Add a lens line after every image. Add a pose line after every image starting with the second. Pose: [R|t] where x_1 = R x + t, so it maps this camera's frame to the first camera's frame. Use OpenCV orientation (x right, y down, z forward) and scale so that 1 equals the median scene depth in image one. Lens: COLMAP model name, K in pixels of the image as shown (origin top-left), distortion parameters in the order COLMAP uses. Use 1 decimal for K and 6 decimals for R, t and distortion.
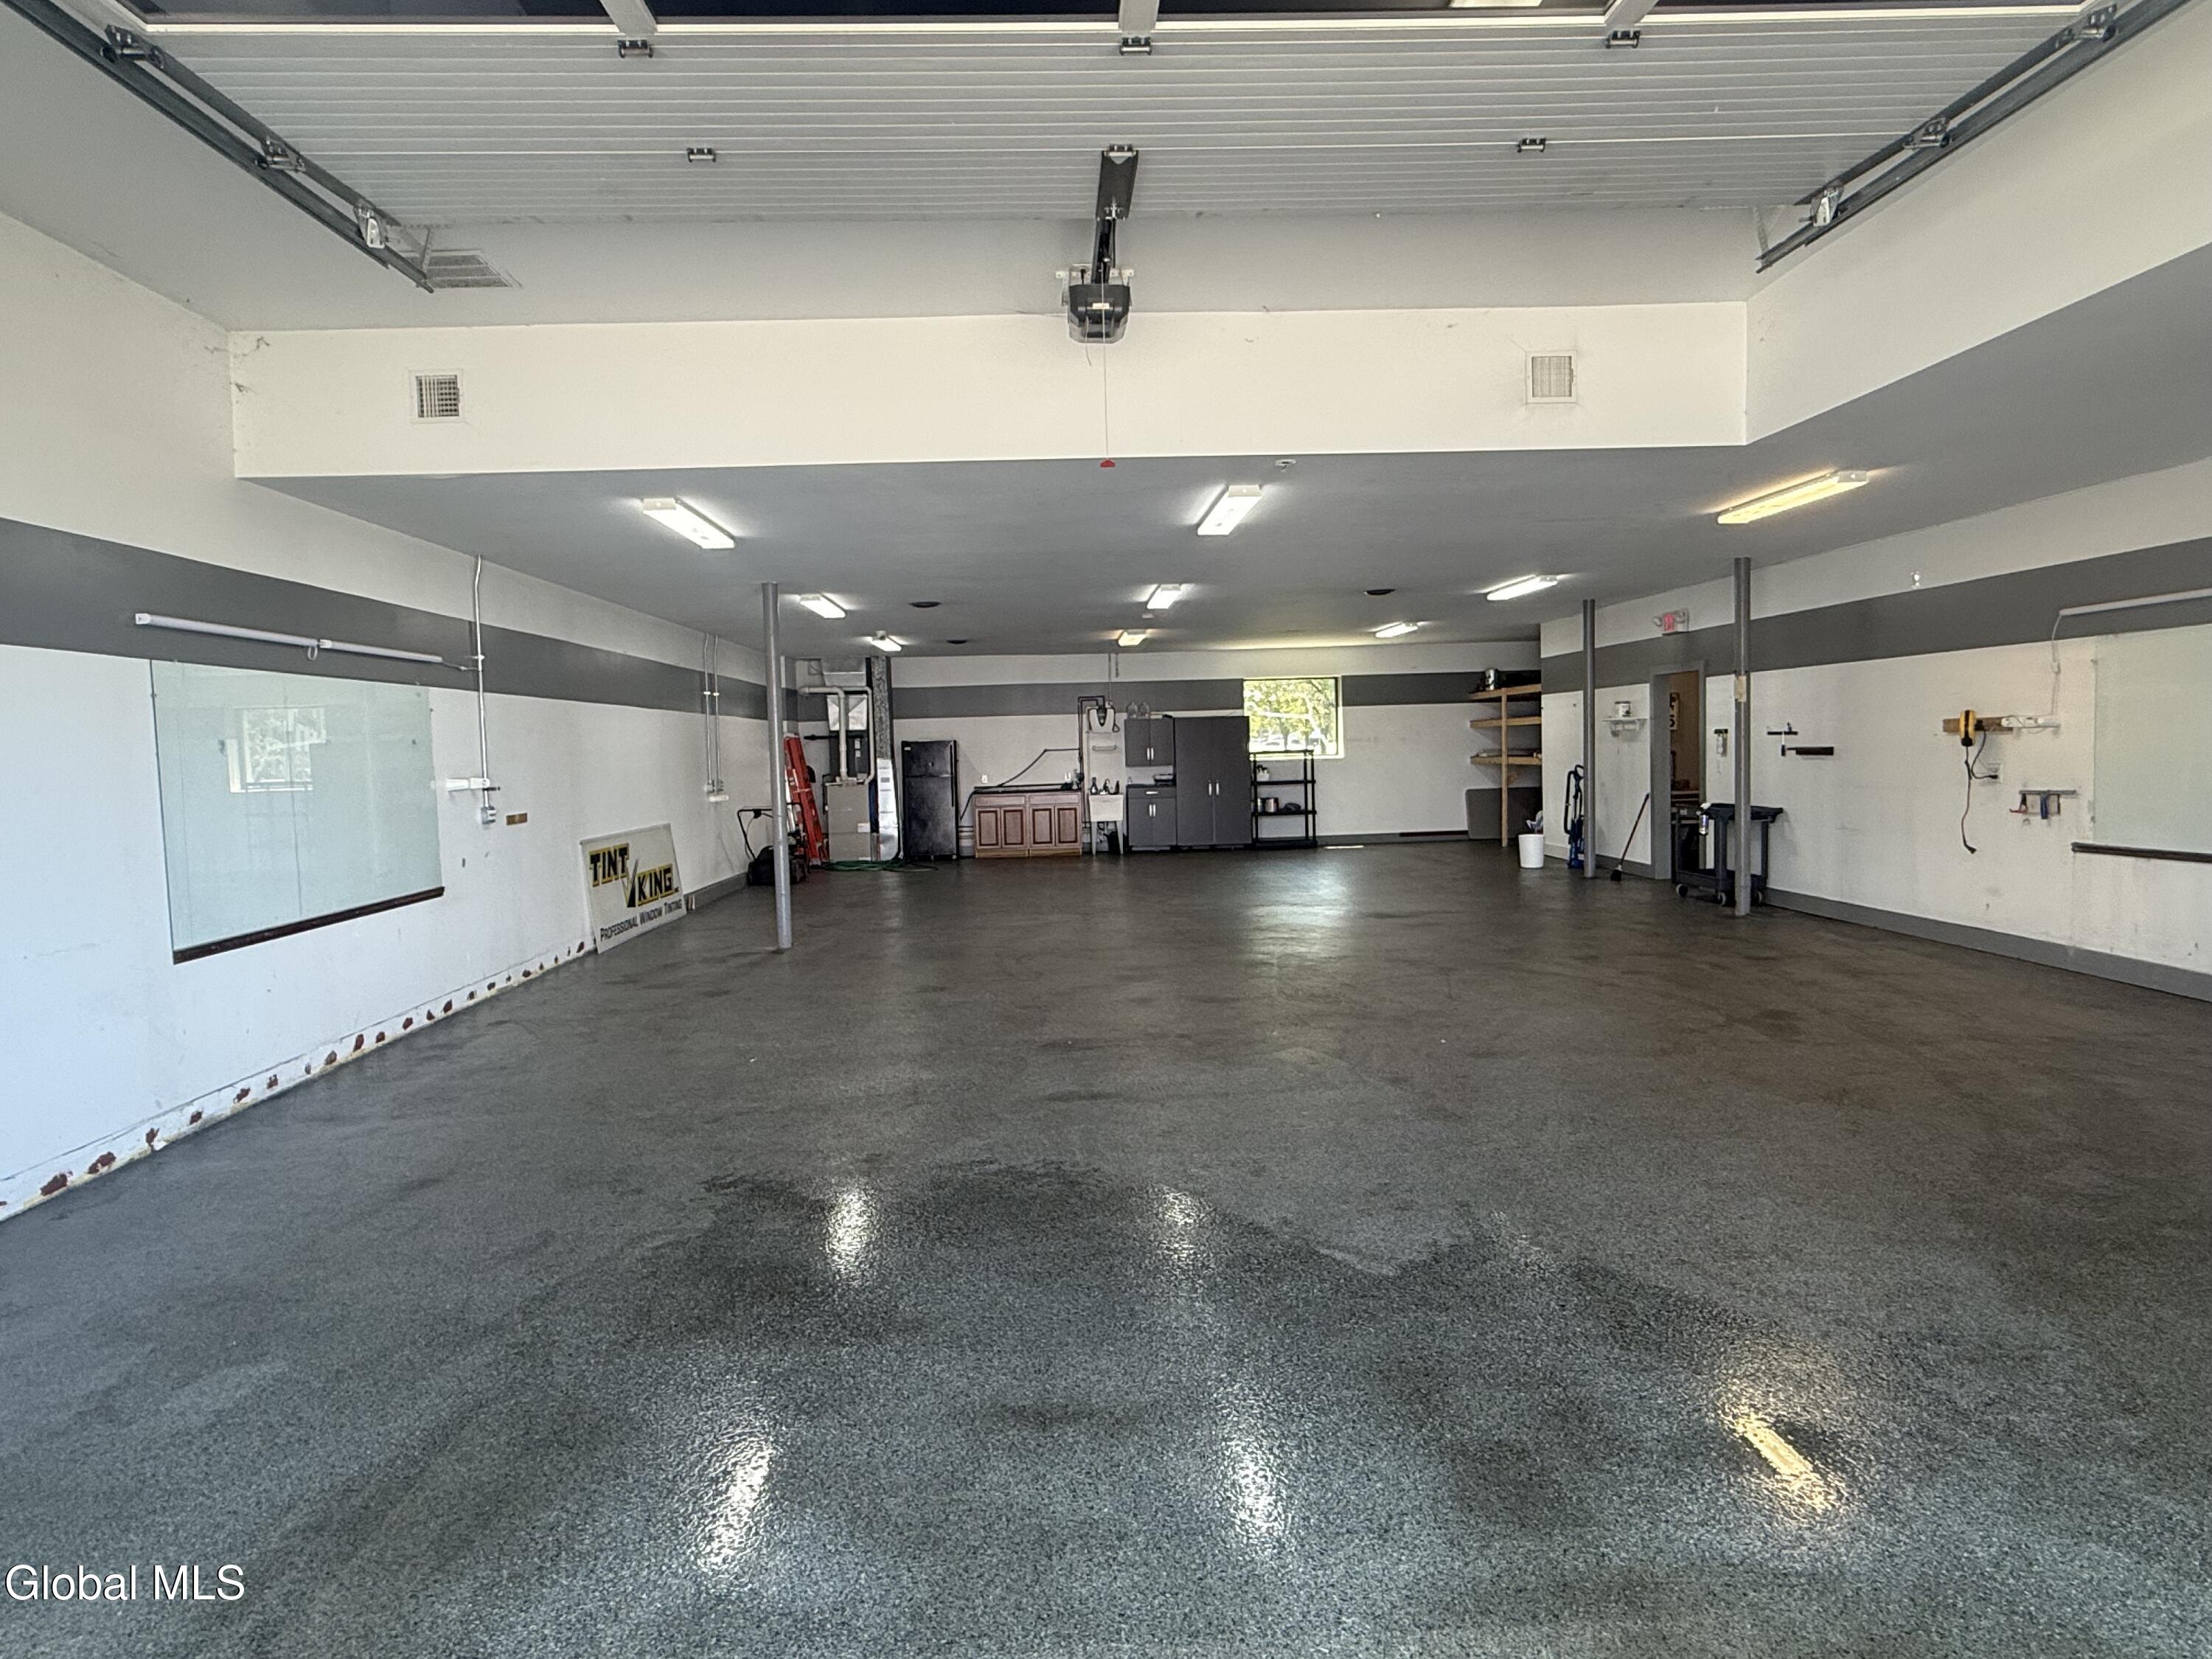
lens RADIAL K [[1298.4, 0, 1092.2], [0, 1298.4, 830.4], [0, 0, 1]] dist [0.000886, -0.001669]
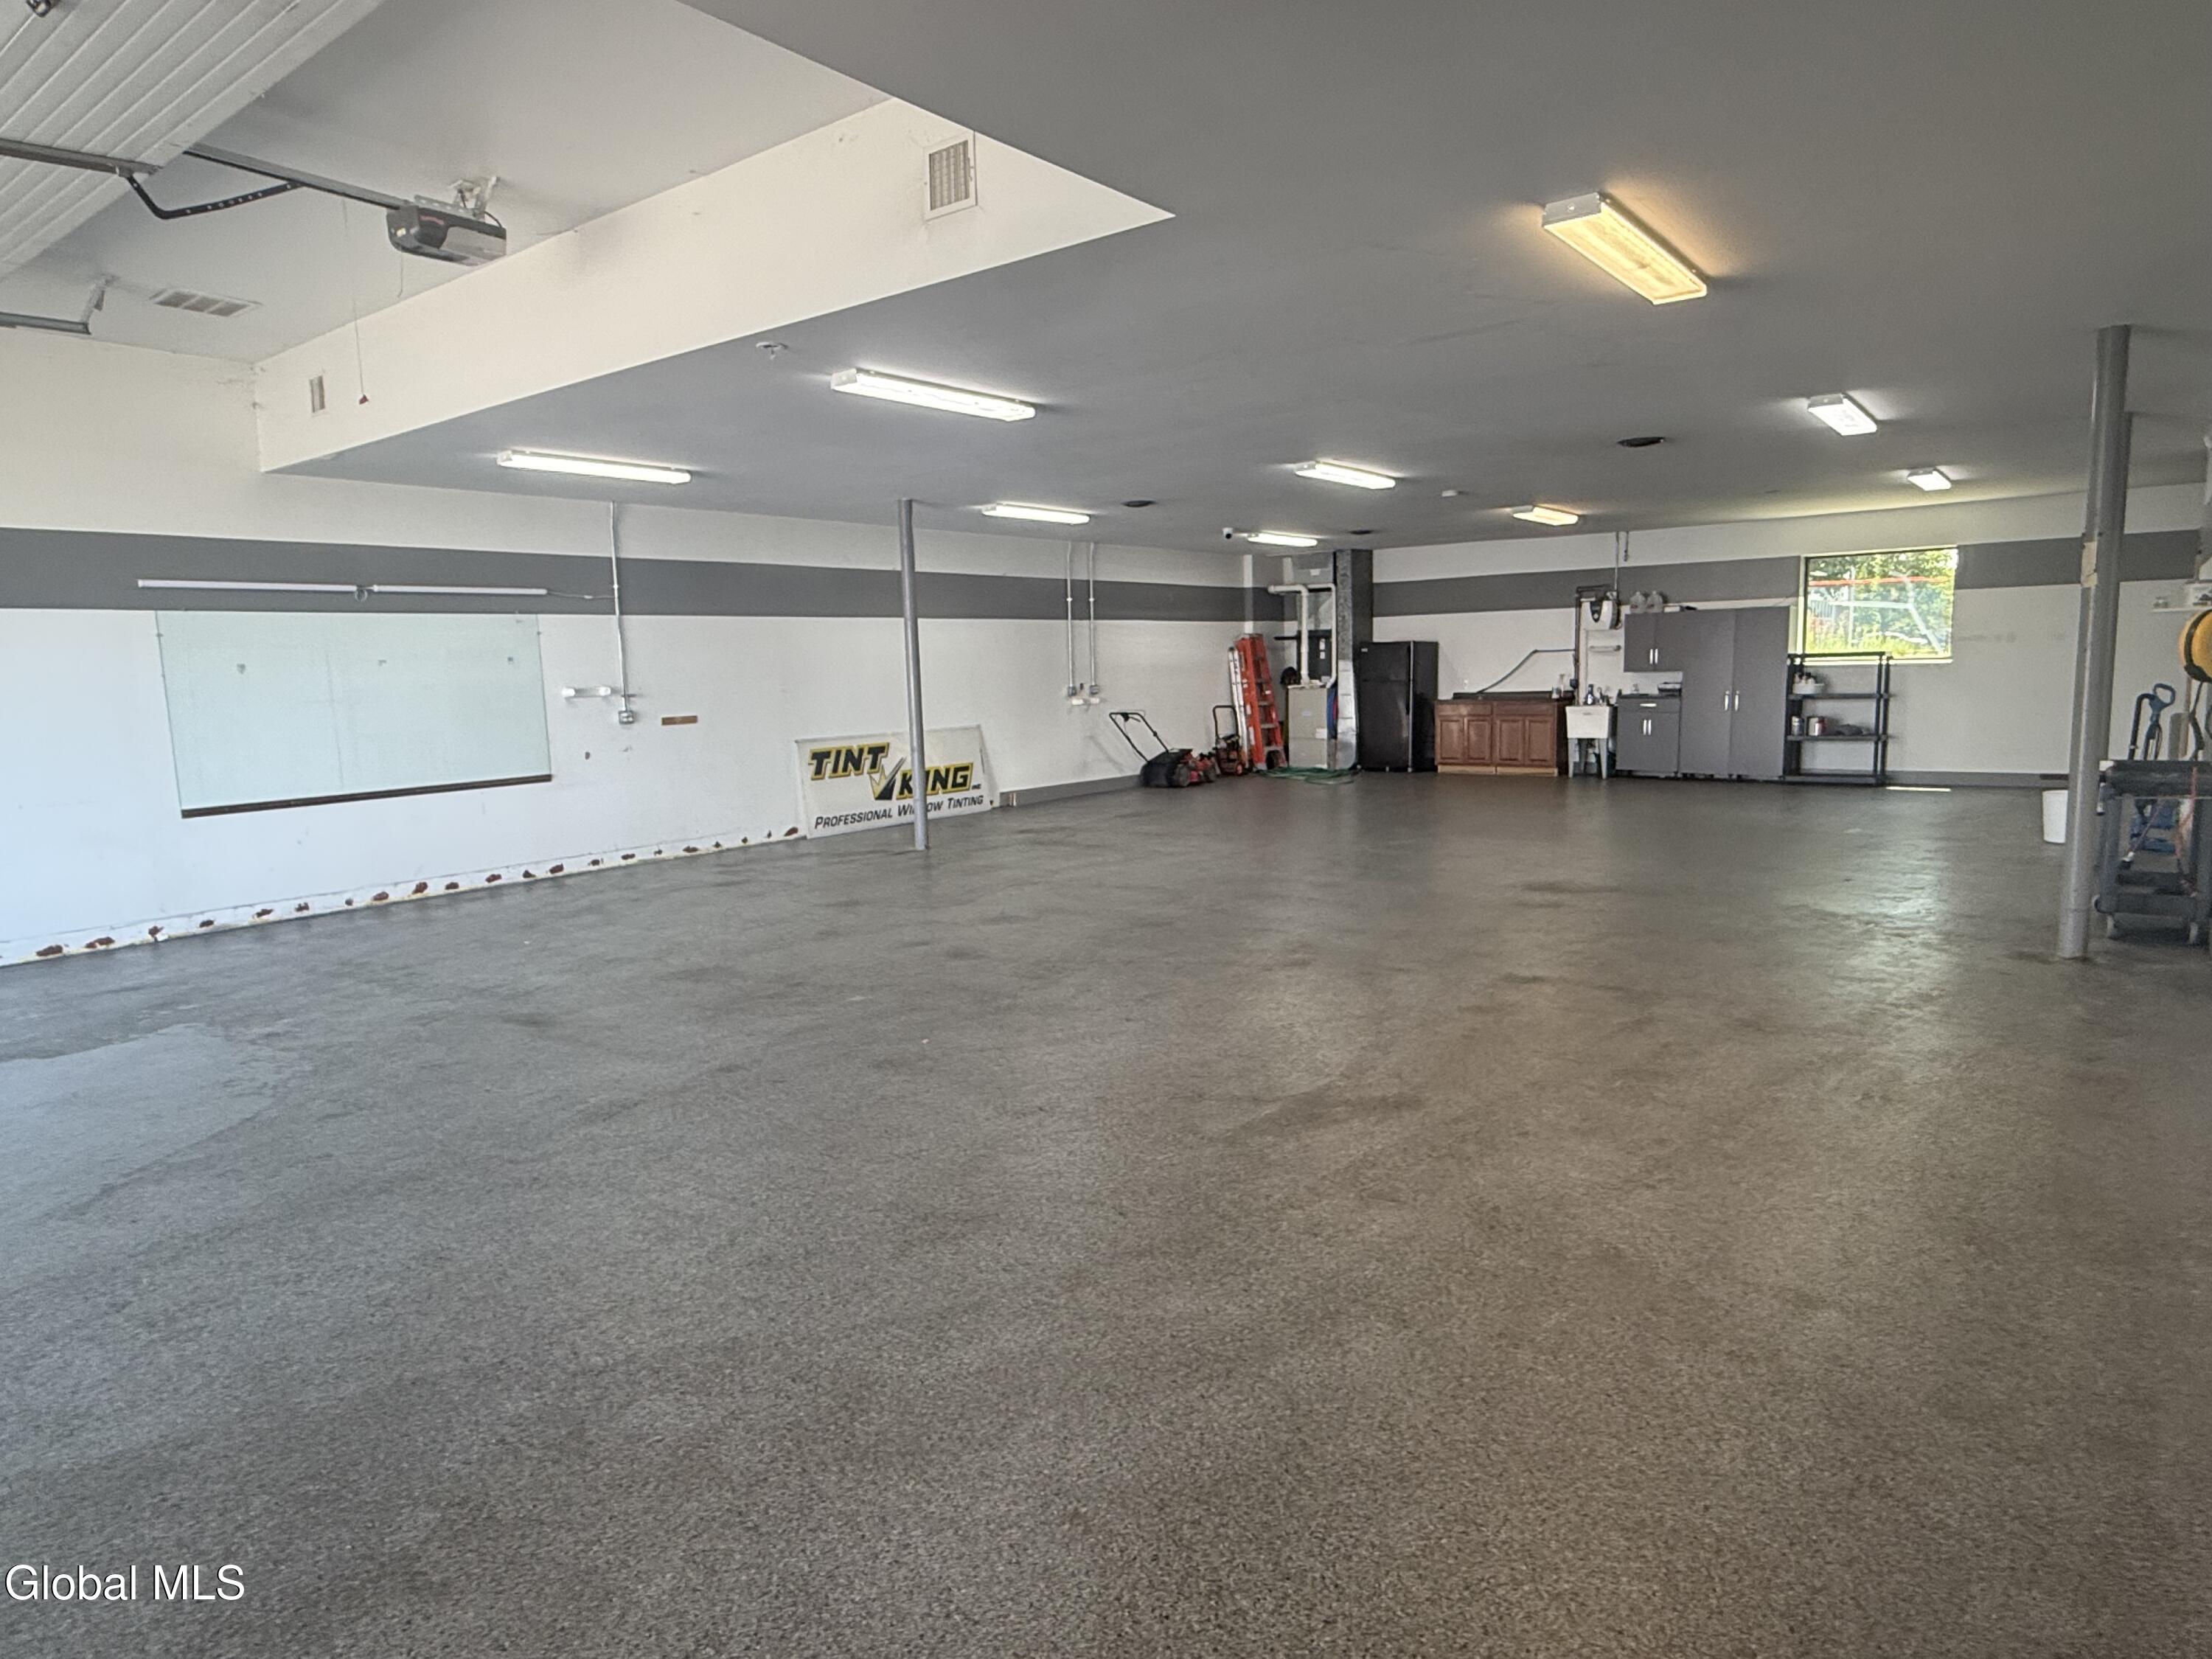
lens RADIAL K [[1298.4, 0, 1097.2], [0, 1298.4, 834.7], [0, 0, 1]] dist [0.000886, -0.001669]
pose [[0.768646, 0.092033, -0.633019, 0.310362], [-0.034892, 0.994155, 0.102170, -0.019902], [0.638722, -0.056445, 0.767364, 0.160314]]
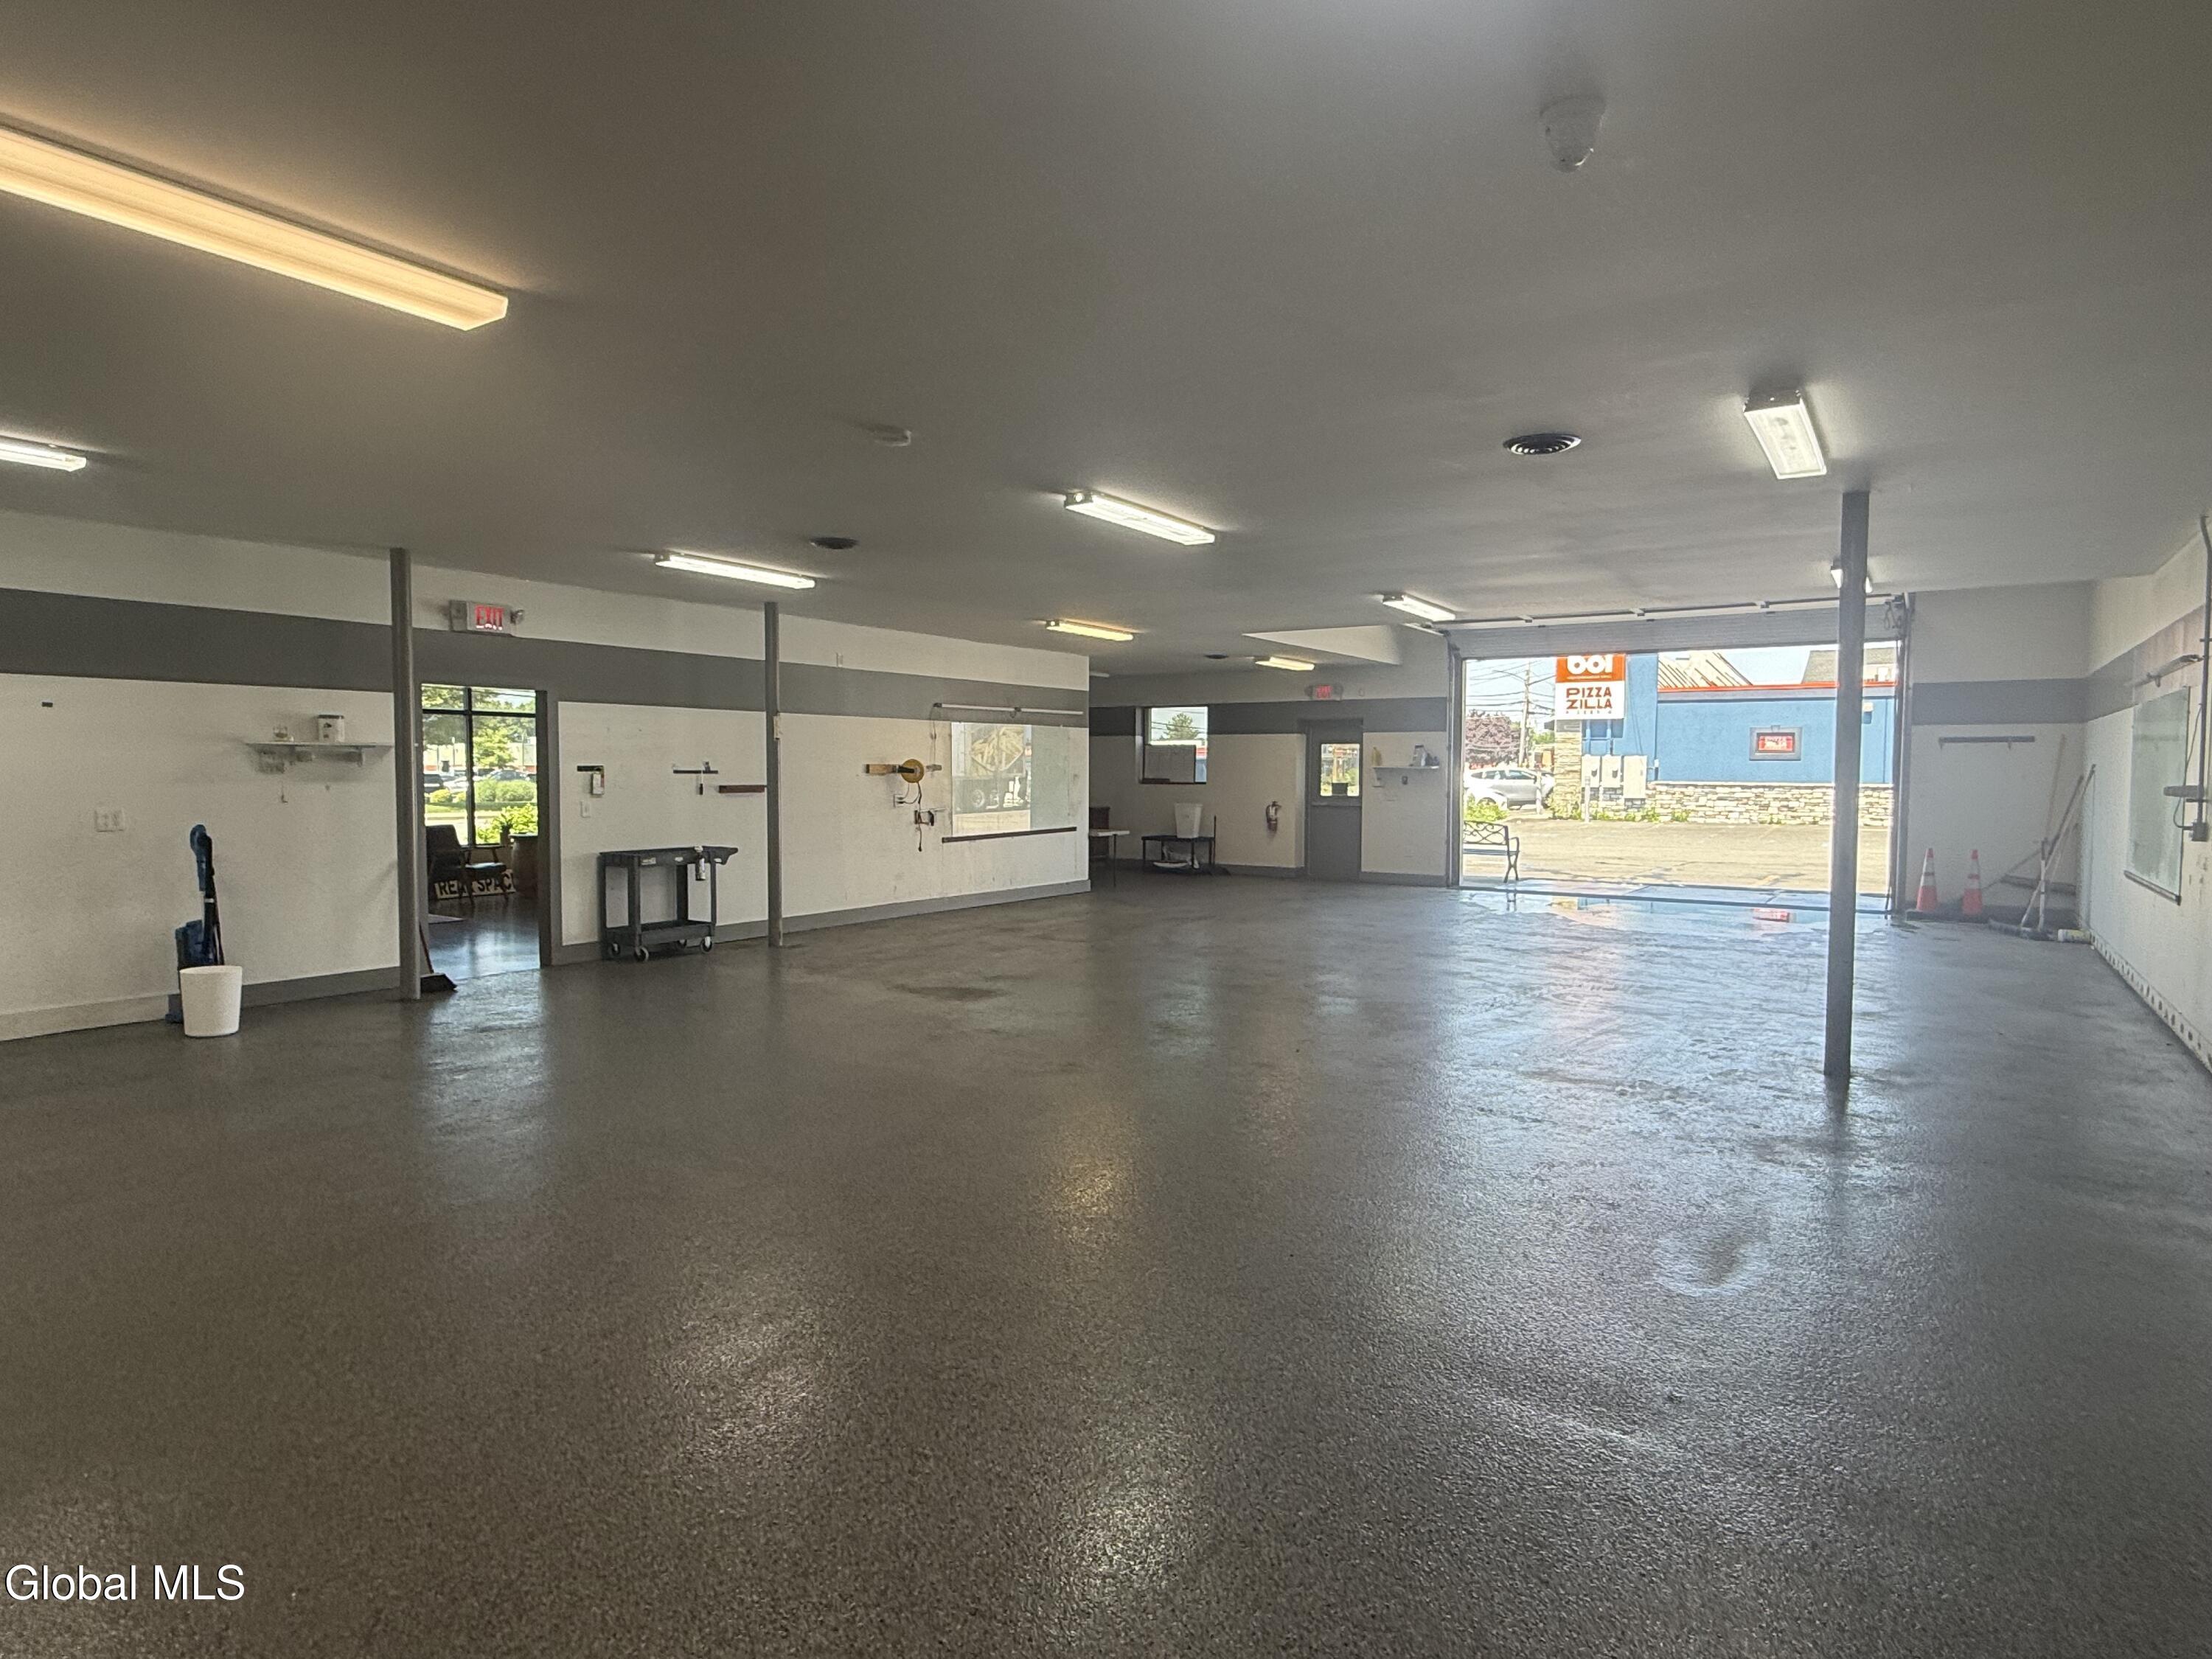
lens RADIAL K [[1240.8, 0, 1105.9], [0, 1240.8, 830.4], [0, 0, 1]] dist [0.000163, 0.000003]
pose [[-0.814037, -0.005757, 0.580785, -0.348562], [0.052024, 0.995209, 0.082783, -0.110233], [-0.578478, 0.097604, -0.809837, 1.904612]]
